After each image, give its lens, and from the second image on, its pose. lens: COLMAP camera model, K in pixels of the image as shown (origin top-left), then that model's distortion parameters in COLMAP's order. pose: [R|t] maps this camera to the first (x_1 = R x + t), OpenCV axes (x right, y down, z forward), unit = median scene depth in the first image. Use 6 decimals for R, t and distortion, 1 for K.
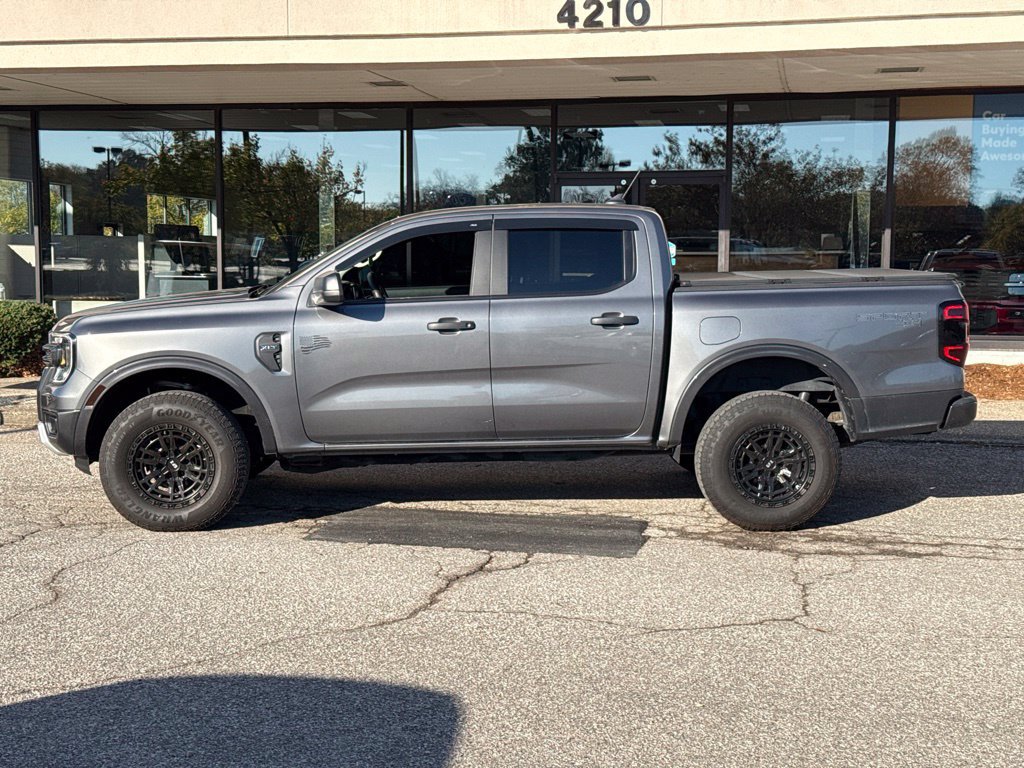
lens RADIAL K [[1438.5, 0, 507.3], [0, 1438.5, 377.6], [0, 0, 1]] dist [0.139607, -0.100856]
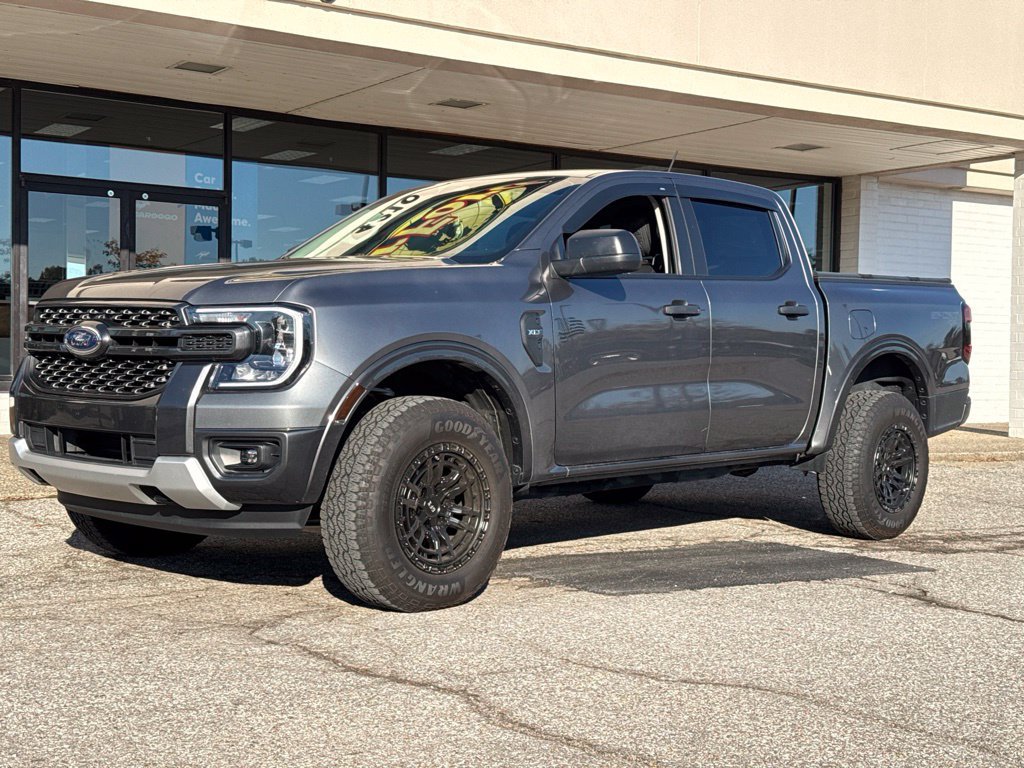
lens RADIAL K [[1438.1, 0, 508.5], [0, 1438.1, 384.3], [0, 0, 1]] dist [0.146239, -0.141169]
pose [[0.683233, -0.004394, 0.730187, -0.668986], [0.050819, 0.997843, -0.041547, 0.032323], [-0.728430, 0.065494, 0.681983, 0.512305]]
